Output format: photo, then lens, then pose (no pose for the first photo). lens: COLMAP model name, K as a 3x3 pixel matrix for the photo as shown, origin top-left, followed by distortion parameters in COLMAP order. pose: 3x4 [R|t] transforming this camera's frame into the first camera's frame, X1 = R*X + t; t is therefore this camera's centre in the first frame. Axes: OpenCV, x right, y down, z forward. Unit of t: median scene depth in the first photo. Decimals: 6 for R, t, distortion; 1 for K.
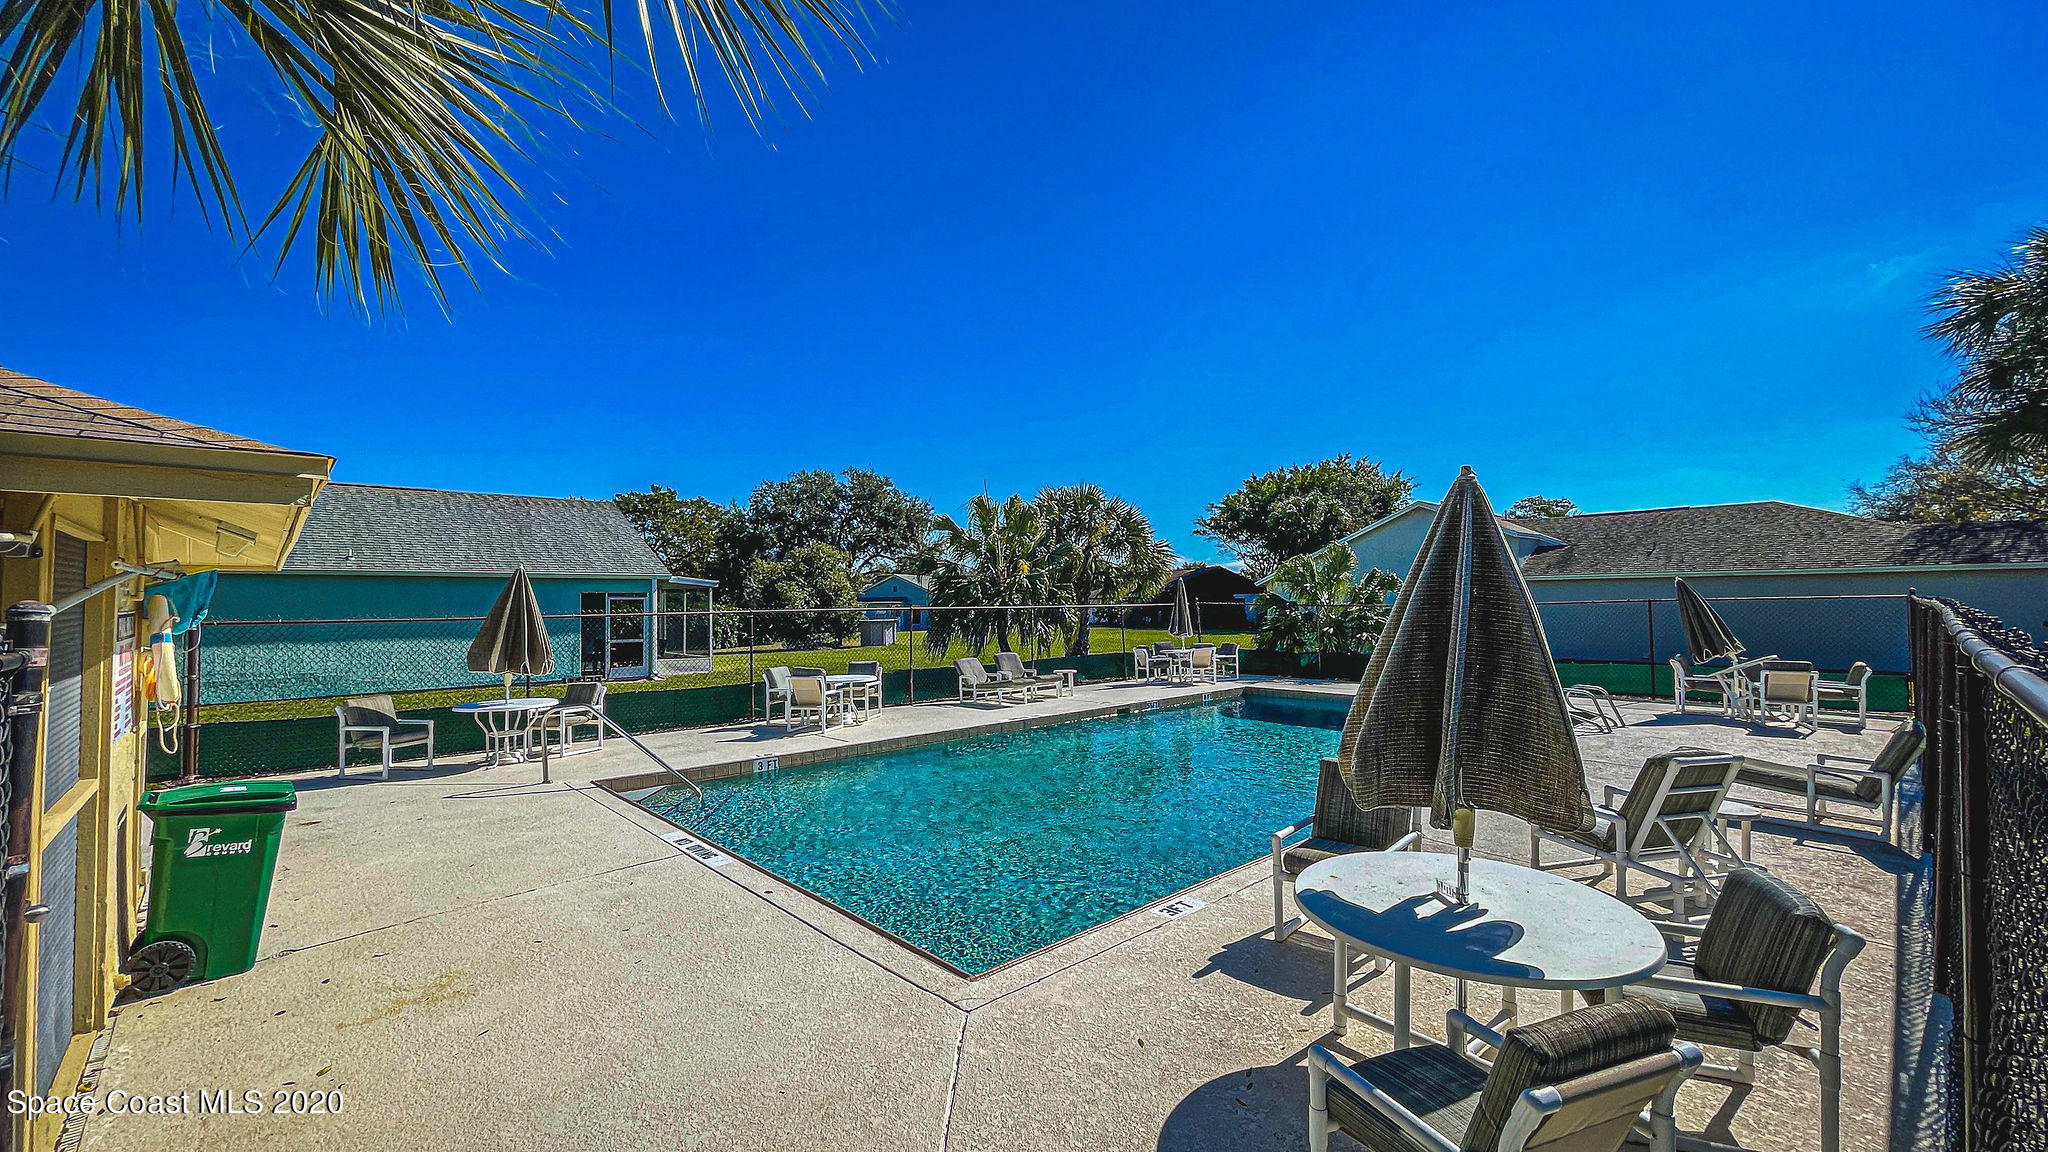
lens RADIAL K [[848.1, 0, 1027.6], [0, 848.1, 575.8], [0, 0, 1]] dist [-0.018397, -0.000060]
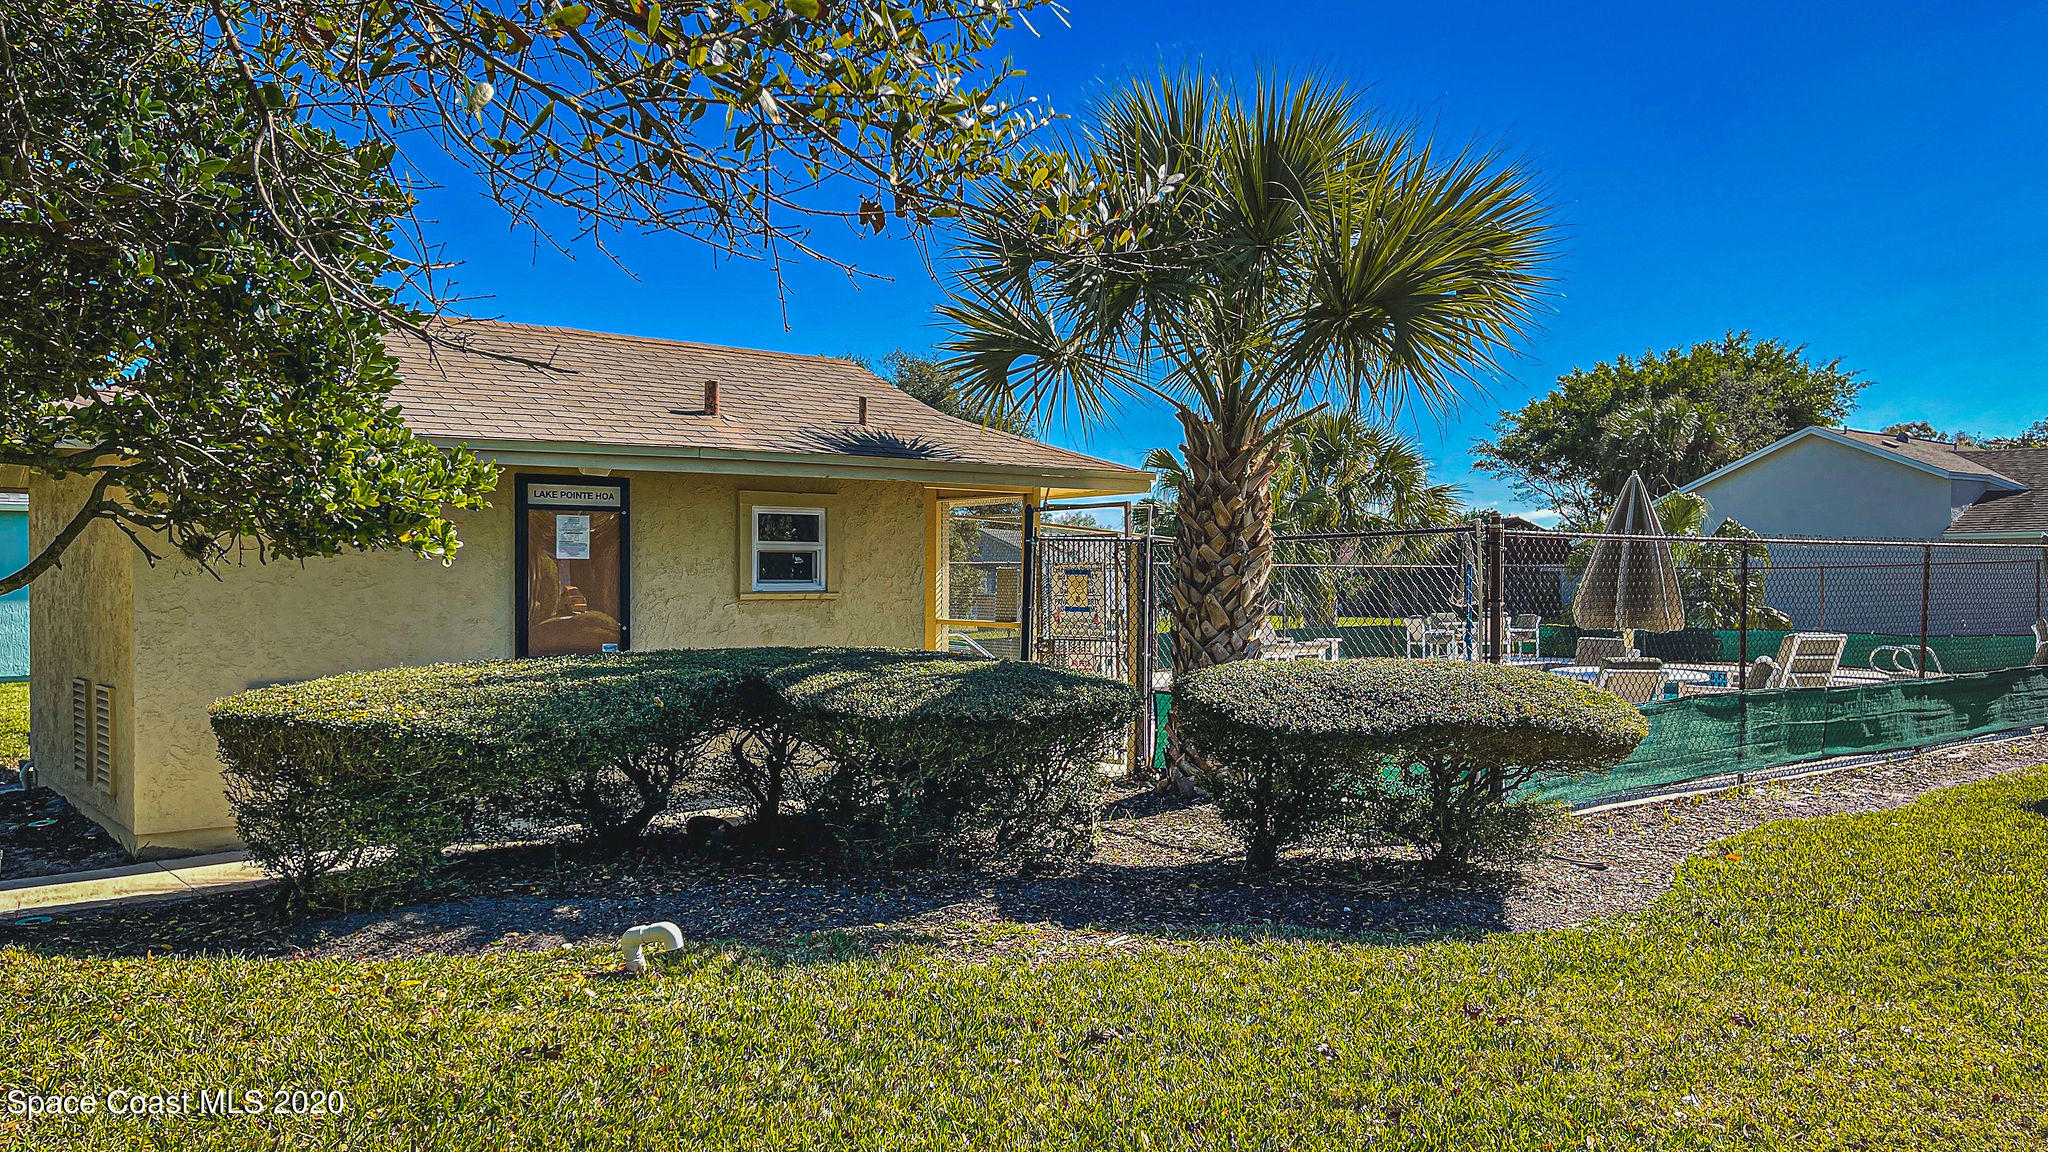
lens RADIAL K [[1594.3, 0, 1020.3], [0, 1594.3, 572.6], [0, 0, 1]] dist [0.028901, -0.037580]
pose [[0.996963, 0.006775, -0.077579, -0.043286], [-0.005021, 0.999728, 0.022783, 0.002842], [0.077713, -0.022324, 0.996726, -0.190497]]
